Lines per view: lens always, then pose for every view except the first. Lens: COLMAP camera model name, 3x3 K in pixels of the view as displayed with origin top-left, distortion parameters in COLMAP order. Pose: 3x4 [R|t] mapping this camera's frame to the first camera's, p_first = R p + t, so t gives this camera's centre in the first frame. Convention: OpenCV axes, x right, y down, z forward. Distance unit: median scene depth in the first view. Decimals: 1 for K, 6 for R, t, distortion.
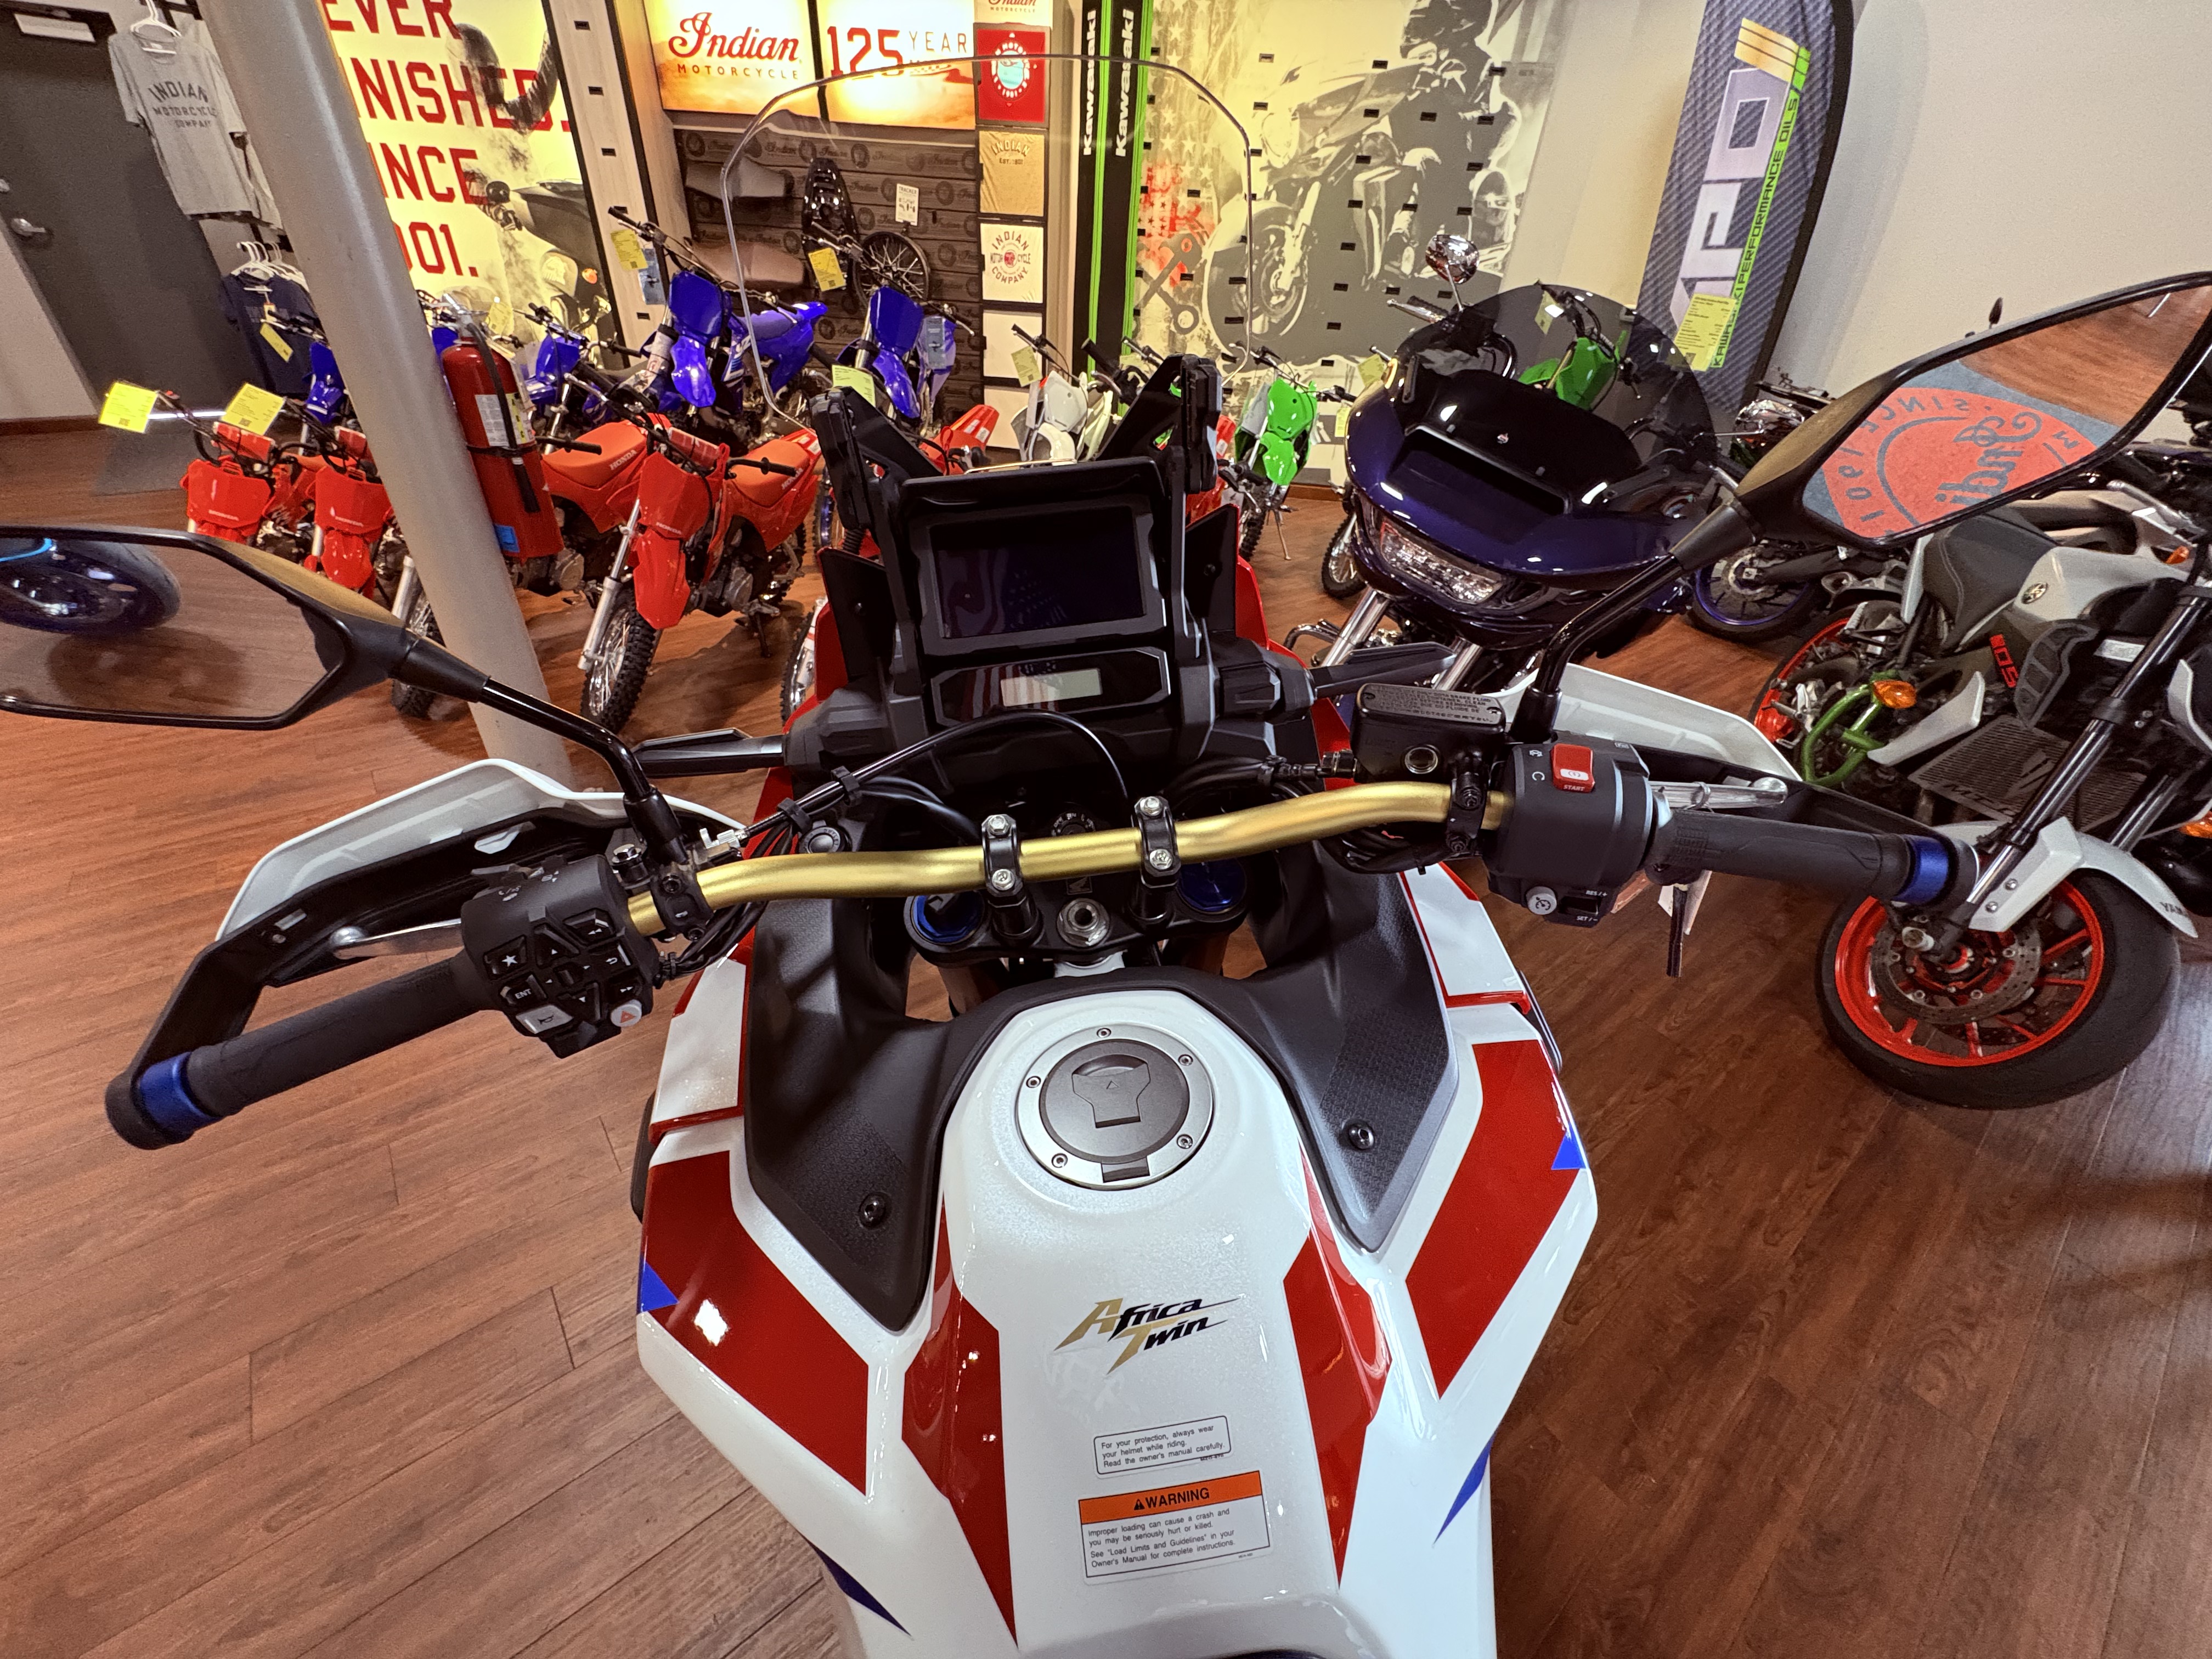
lens RADIAL K [[898.4, 0, 1106.0], [0, 898.4, 829.5], [0, 0, 1]] dist [-0.019973, 0.011183]
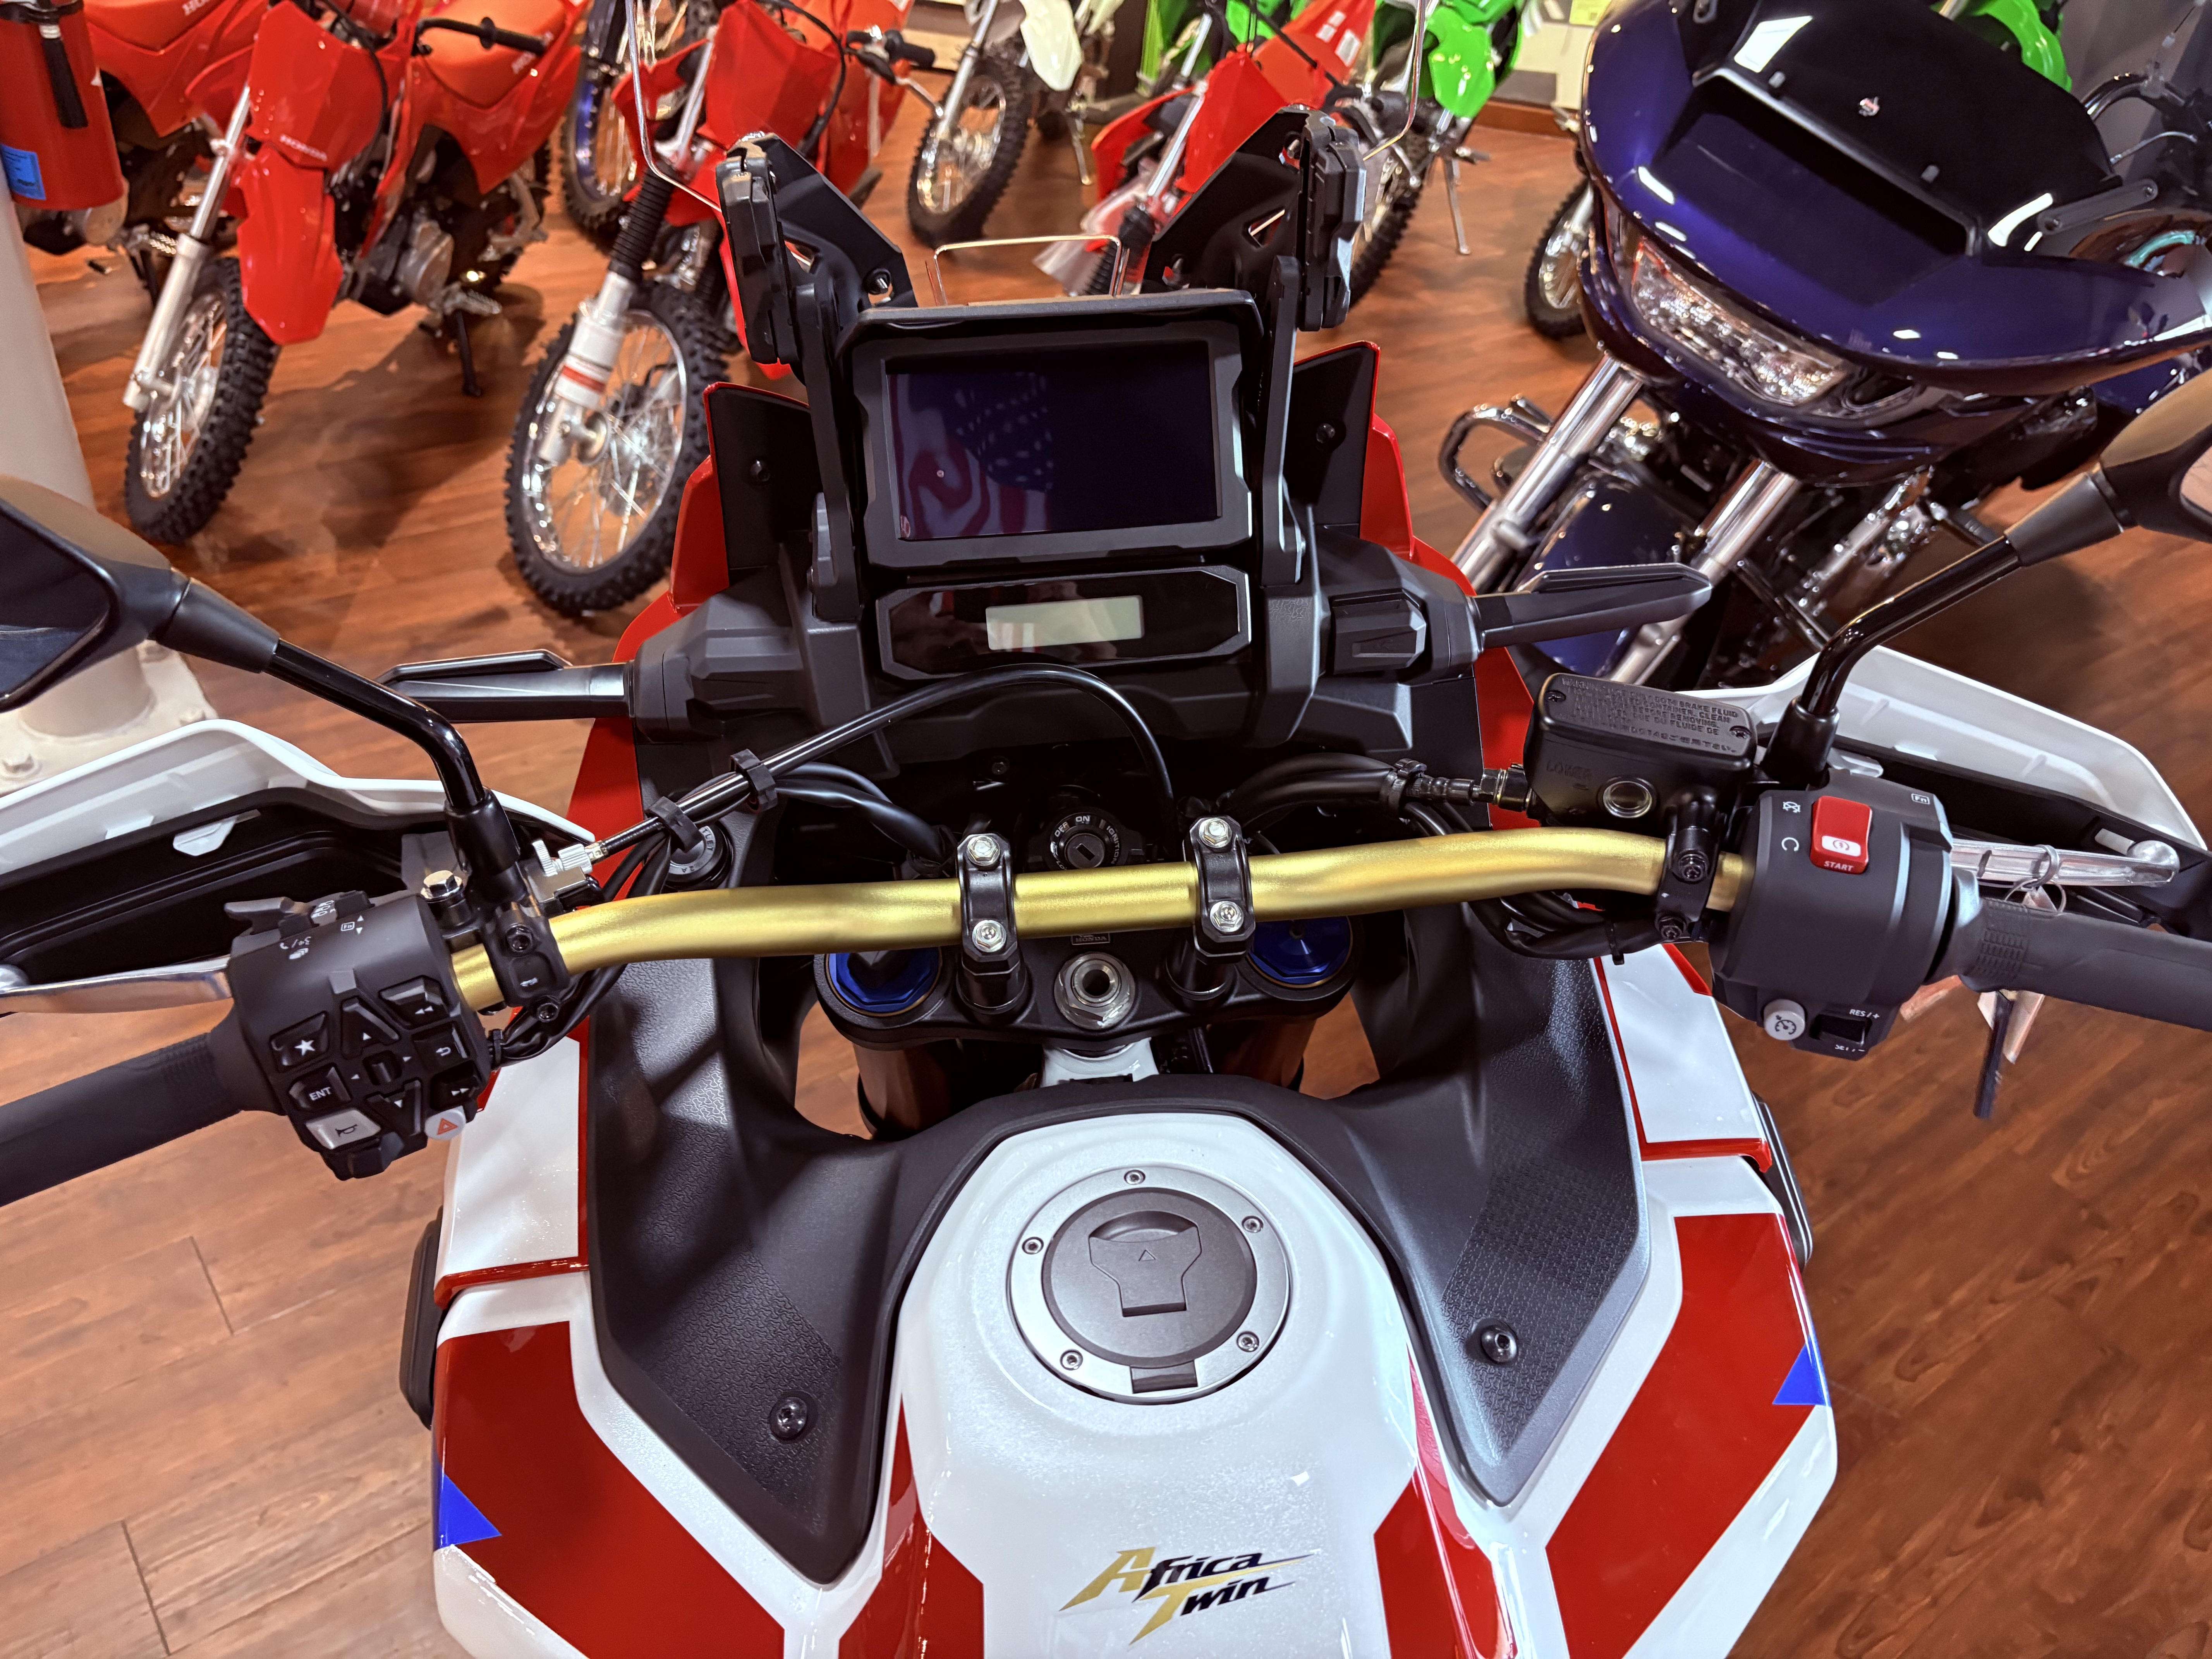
lens RADIAL K [[1765.6, 0, 1106.0], [0, 1765.6, 829.5], [0, 0, 1]] dist [0.027610, -0.081453]
pose [[0.998355, 0.053341, 0.021007, -0.055680], [-0.054620, 0.996330, 0.065910, -0.107059], [-0.017414, -0.066949, 0.997604, -0.277855]]
